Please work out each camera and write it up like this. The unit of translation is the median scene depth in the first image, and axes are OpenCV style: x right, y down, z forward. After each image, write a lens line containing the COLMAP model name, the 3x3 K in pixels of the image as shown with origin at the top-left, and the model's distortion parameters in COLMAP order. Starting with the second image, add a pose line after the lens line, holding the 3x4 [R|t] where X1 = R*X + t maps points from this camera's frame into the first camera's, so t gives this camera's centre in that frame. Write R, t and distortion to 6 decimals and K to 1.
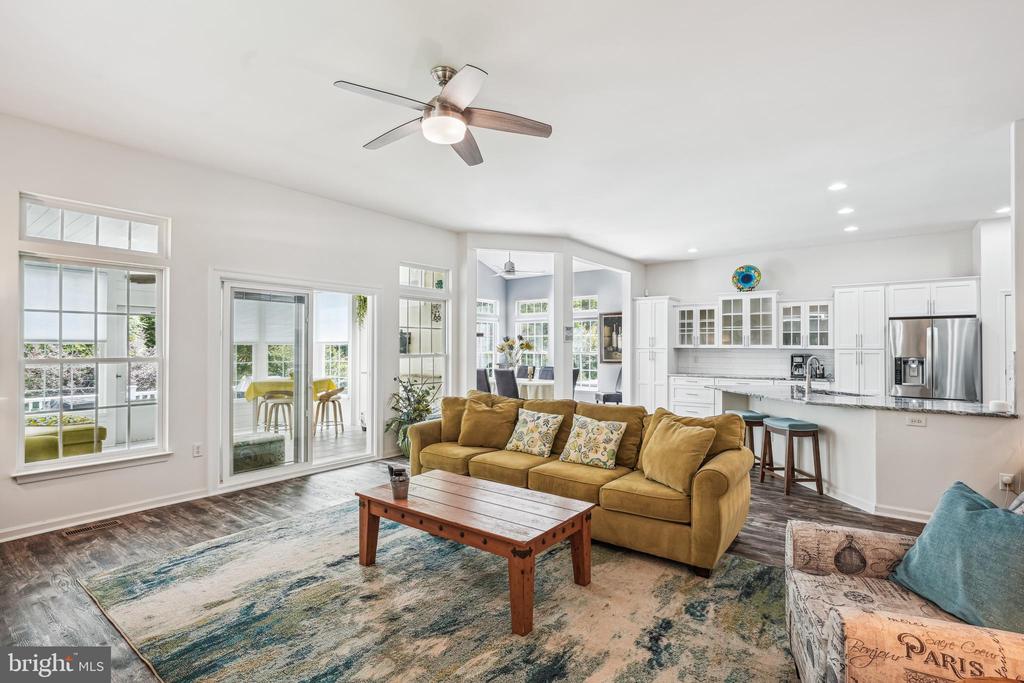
lens RADIAL K [[491.1, 0, 506.6], [0, 491.1, 339.8], [0, 0, 1]] dist [-0.014872, 0.008582]
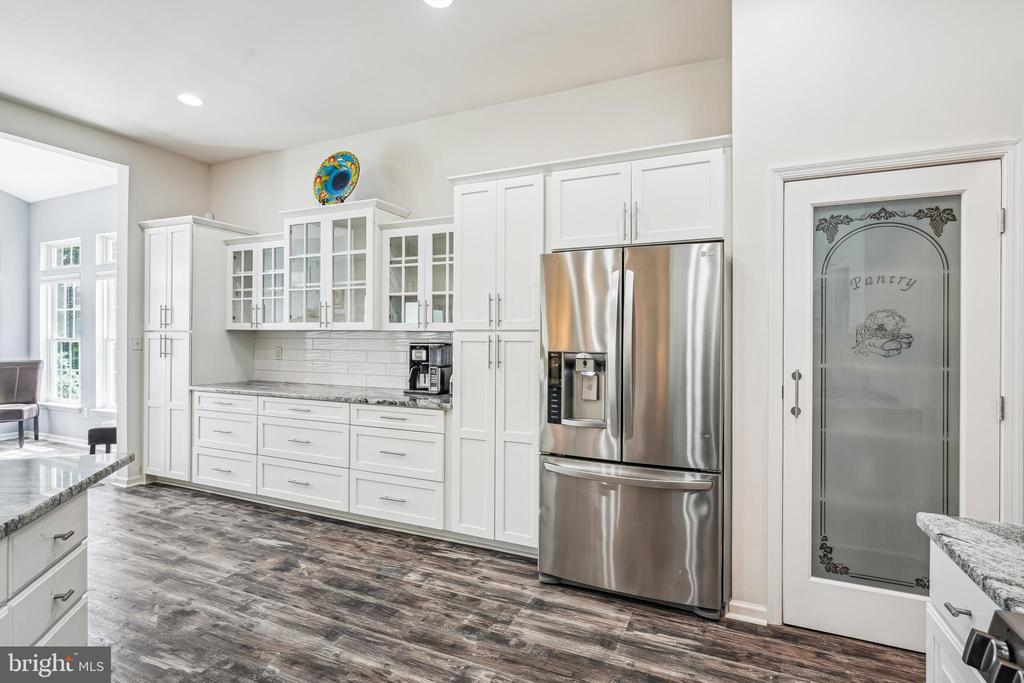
lens RADIAL K [[491.1, 0, 513.8], [0, 491.1, 334.6], [0, 0, 1]] dist [-0.014872, 0.008582]
pose [[0.971042, 0.000719, 0.238909, 0.591382], [-0.004474, 0.999875, 0.015176, 0.015030], [-0.238869, -0.015805, 0.970923, 0.554084]]
